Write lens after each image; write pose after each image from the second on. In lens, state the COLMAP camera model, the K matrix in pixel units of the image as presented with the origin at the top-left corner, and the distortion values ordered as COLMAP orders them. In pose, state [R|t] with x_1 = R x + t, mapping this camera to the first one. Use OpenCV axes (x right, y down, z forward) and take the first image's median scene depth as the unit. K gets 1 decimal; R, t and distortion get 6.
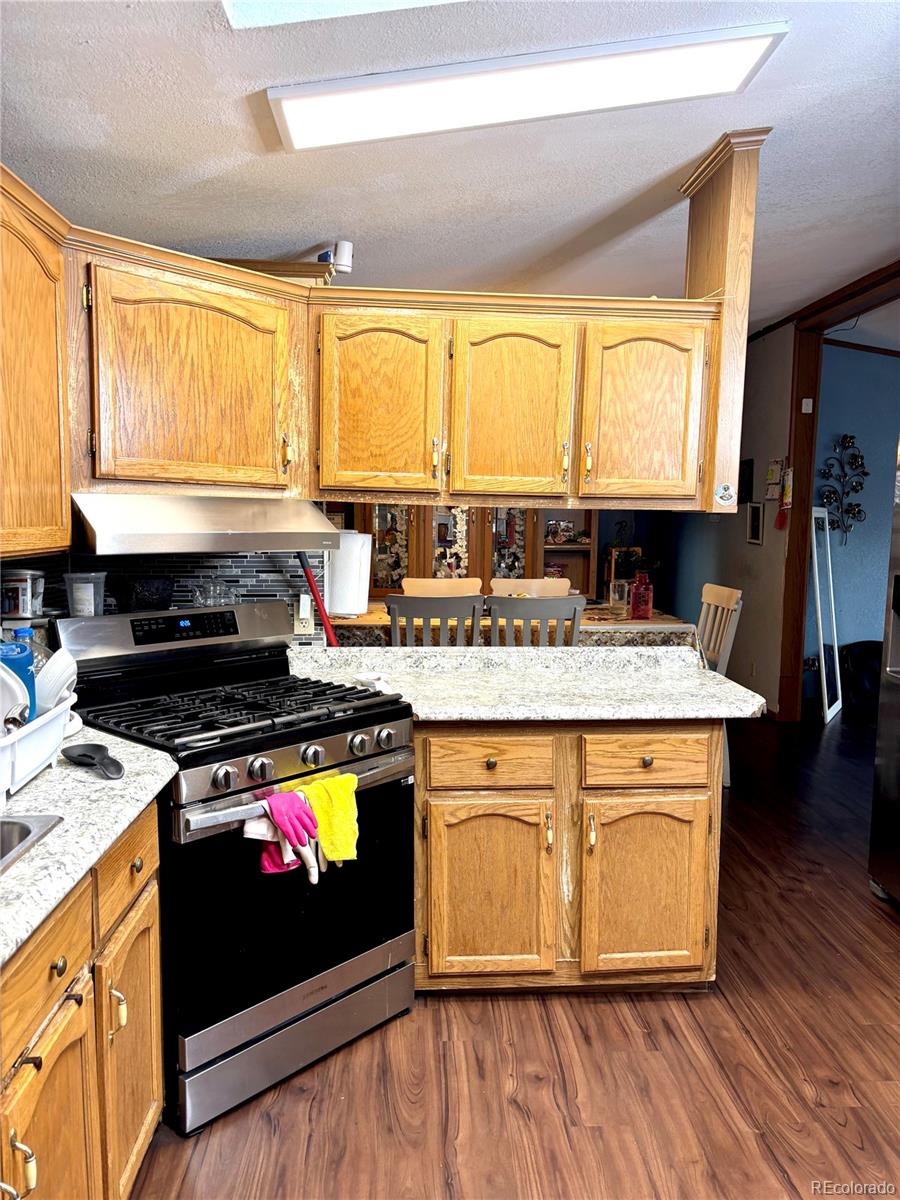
lens RADIAL K [[900.9, 0, 450.0], [0, 900.9, 600.0], [0, 0, 1]] dist [0.047124, -0.072239]
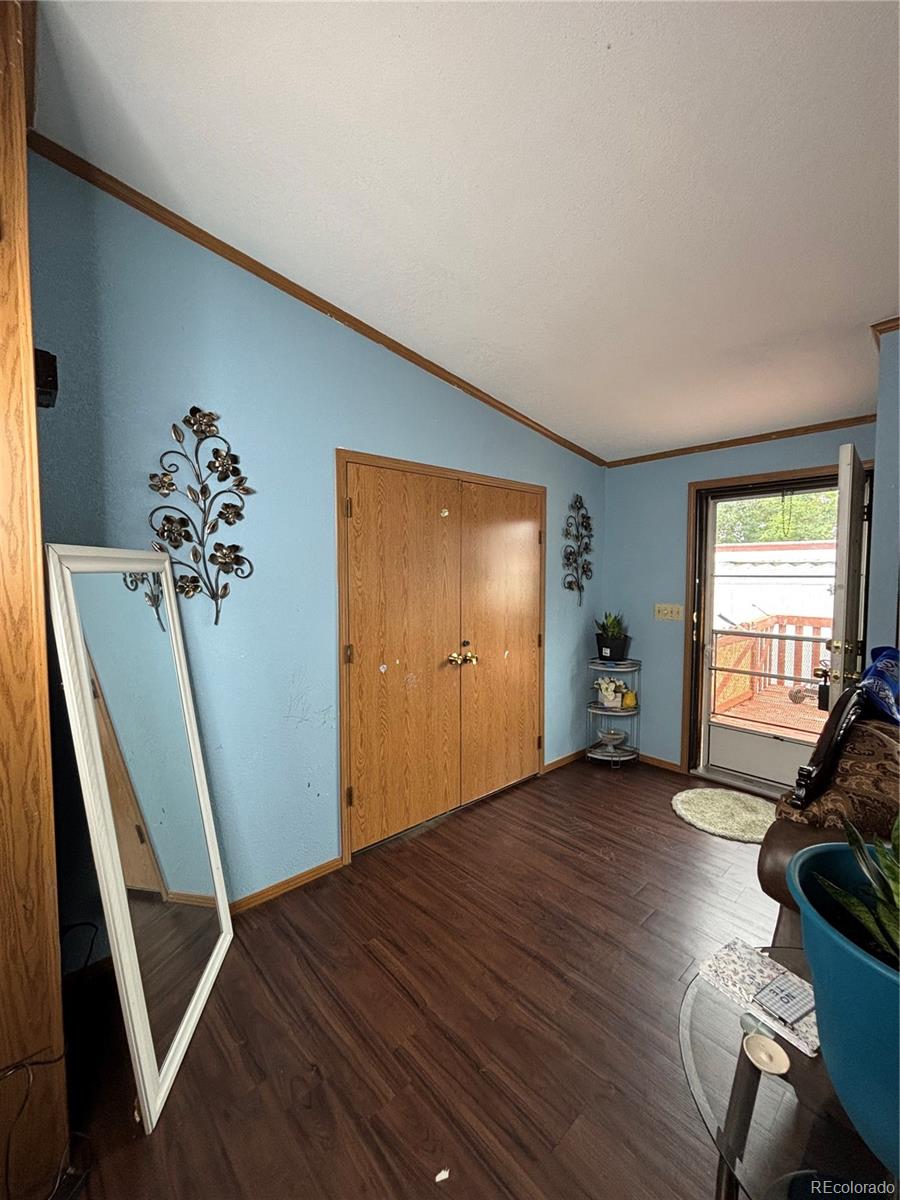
lens RADIAL K [[490.5, 0, 450.0], [0, 490.5, 600.0], [0, 0, 1]] dist [0.001416, -0.004788]
pose [[0.783053, -0.050636, 0.619891, 1.098810], [0.073189, 0.997258, -0.010992, -0.184395], [-0.617634, 0.053977, 0.784611, 2.080892]]
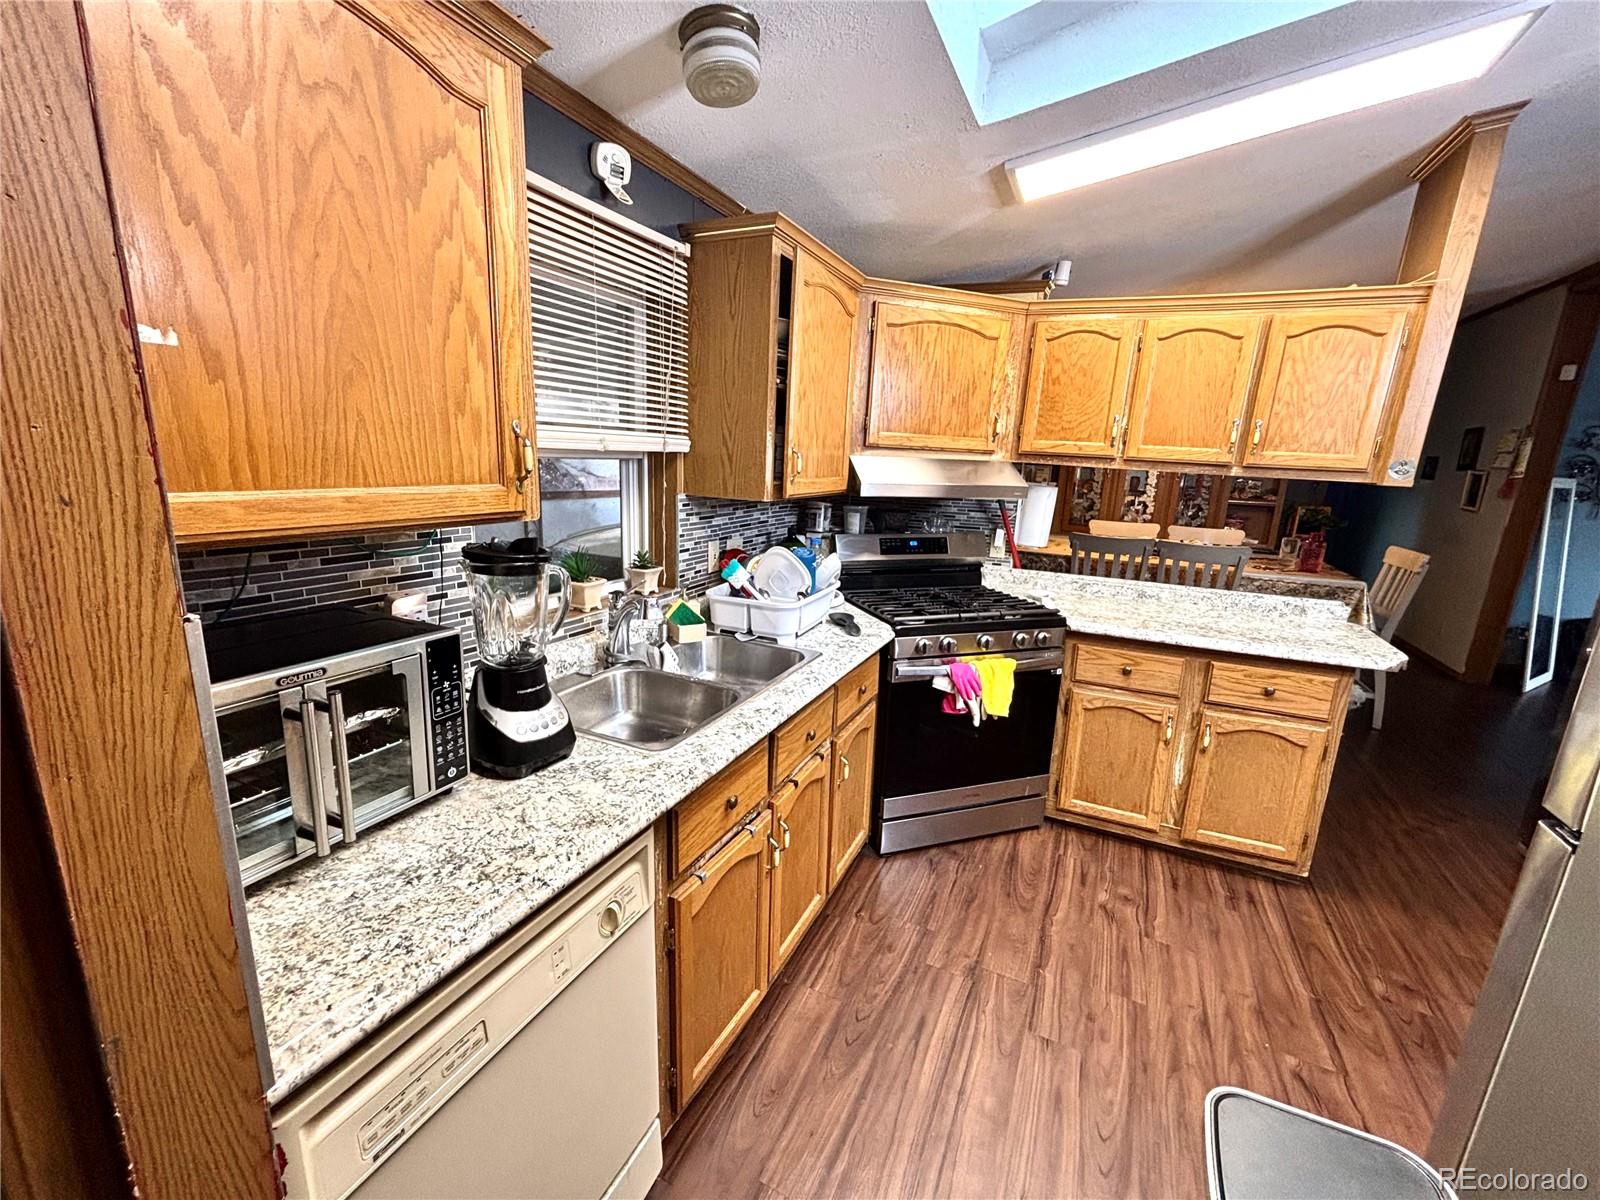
lens RADIAL K [[654.0, 0, 800.0], [0, 654.0, 600.0], [0, 0, 1]] dist [0.001416, -0.004788]
pose [[0.879966, 0.130436, -0.456779, 0.048153], [-0.075772, 0.987793, 0.136100, -0.013840], [0.468955, -0.085152, 0.879108, -0.054046]]
